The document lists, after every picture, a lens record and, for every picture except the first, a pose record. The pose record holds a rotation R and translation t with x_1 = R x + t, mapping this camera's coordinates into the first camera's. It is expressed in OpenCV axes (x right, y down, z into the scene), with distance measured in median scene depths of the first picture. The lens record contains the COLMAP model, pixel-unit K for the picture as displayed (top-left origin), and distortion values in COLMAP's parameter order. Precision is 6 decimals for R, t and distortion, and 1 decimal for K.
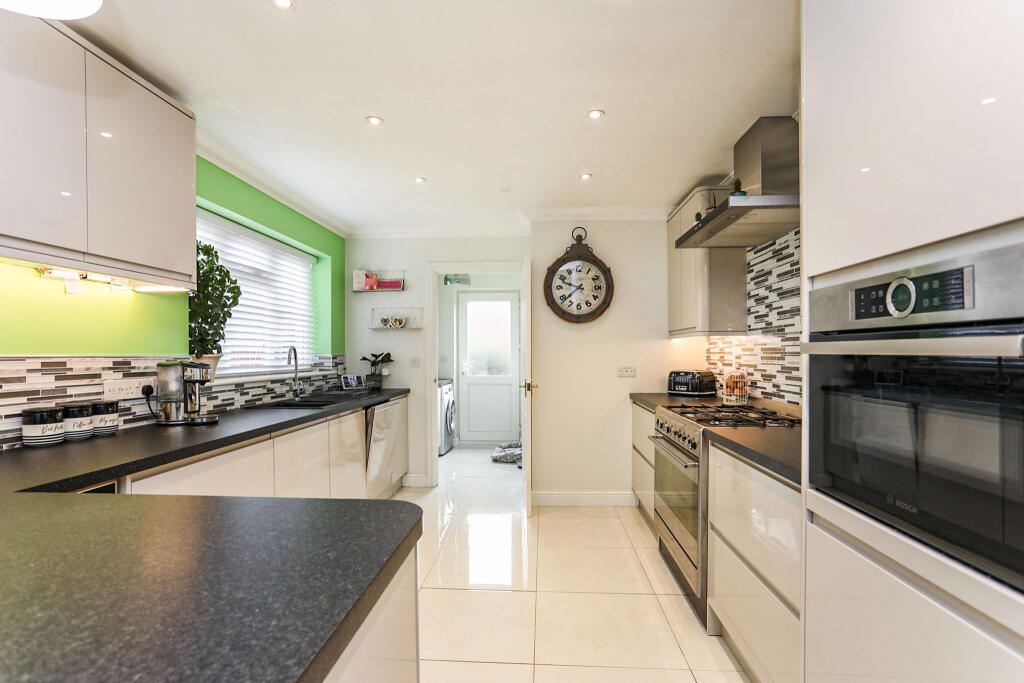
lens RADIAL K [[500.6, 0, 512.4], [0, 500.6, 348.9], [0, 0, 1]] dist [-0.001000, -0.000151]
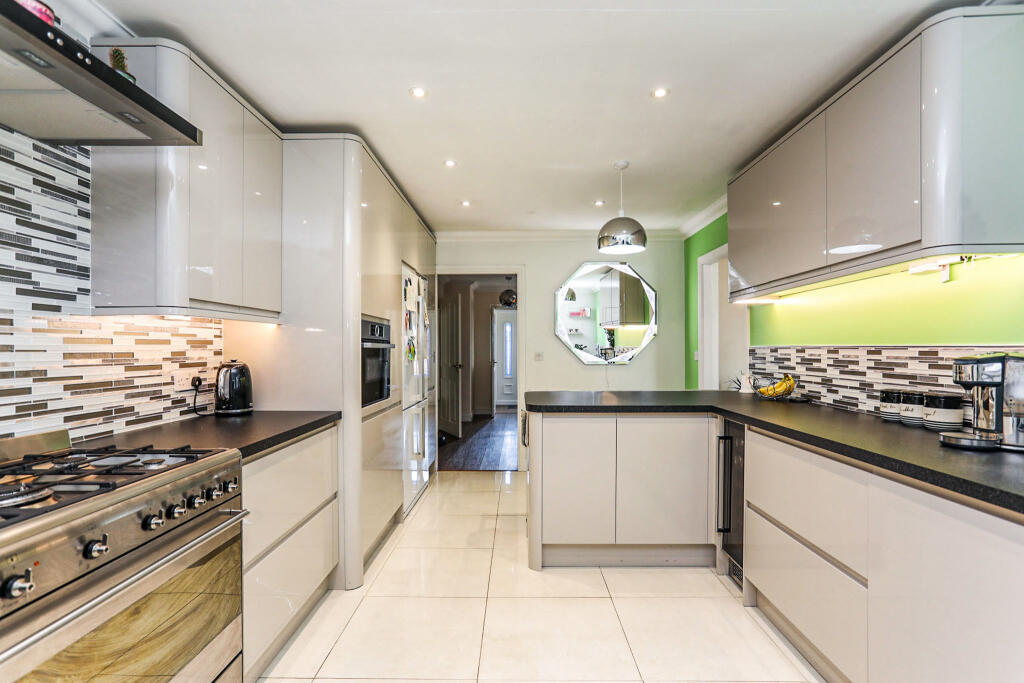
lens RADIAL K [[500.6, 0, 510.6], [0, 500.6, 346.4], [0, 0, 1]] dist [-0.001000, -0.000151]
pose [[-0.997759, -0.005594, -0.066679, 0.044899], [-0.004746, 0.999906, -0.012864, 0.034565], [0.066745, -0.012519, -0.997692, 2.026196]]
